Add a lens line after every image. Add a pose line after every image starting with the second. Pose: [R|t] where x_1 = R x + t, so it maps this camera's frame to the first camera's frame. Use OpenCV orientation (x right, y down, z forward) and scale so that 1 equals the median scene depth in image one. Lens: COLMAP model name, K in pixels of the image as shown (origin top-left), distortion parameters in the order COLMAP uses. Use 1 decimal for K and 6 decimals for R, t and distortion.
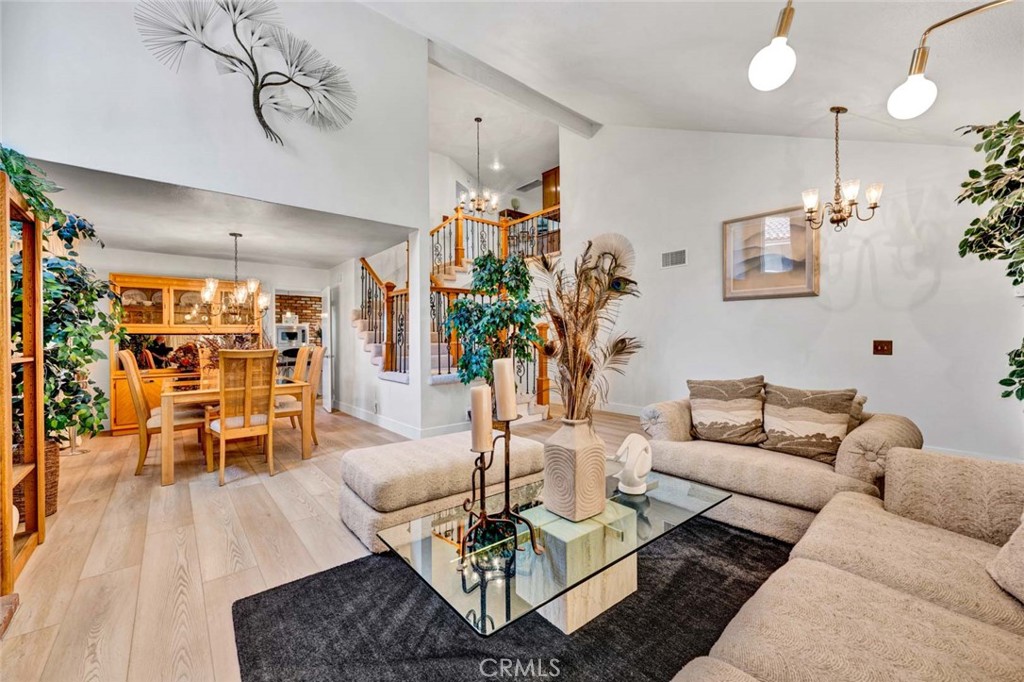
lens RADIAL K [[410.8, 0, 515.6], [0, 410.8, 339.7], [0, 0, 1]] dist [-0.000022, -0.000039]
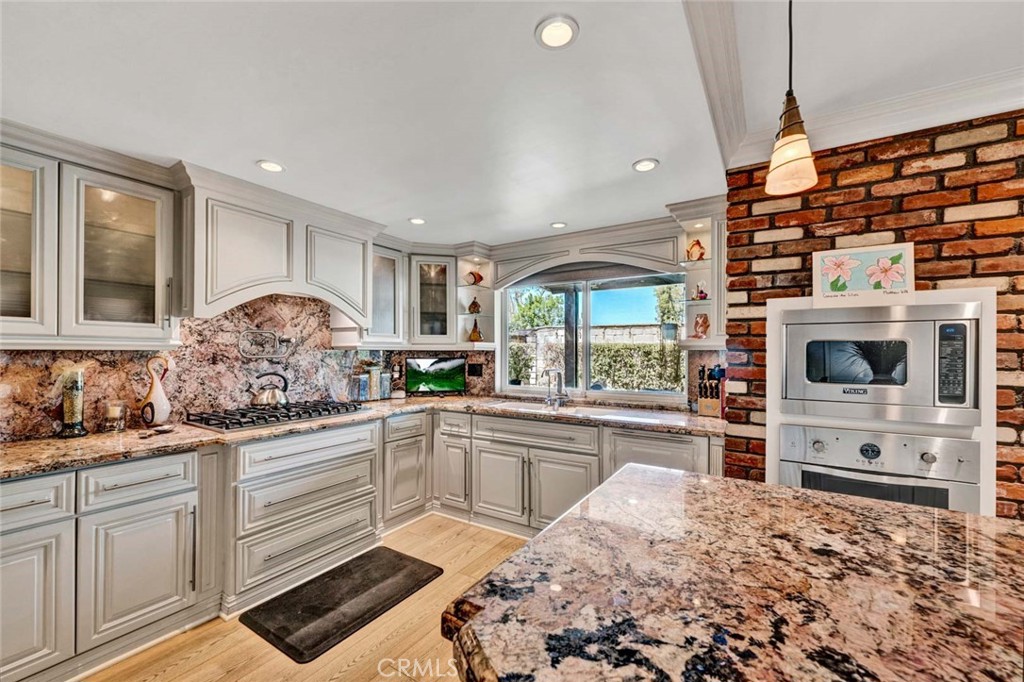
lens RADIAL K [[410.5, 0, 513.7], [0, 410.5, 350.3], [0, 0, 1]] dist [0.000376, -0.000063]
pose [[0.297199, 0.006741, -0.954792, -0.752135], [-0.008580, 0.999954, 0.004389, -0.024209], [0.954777, 0.006887, 0.297243, 1.432064]]
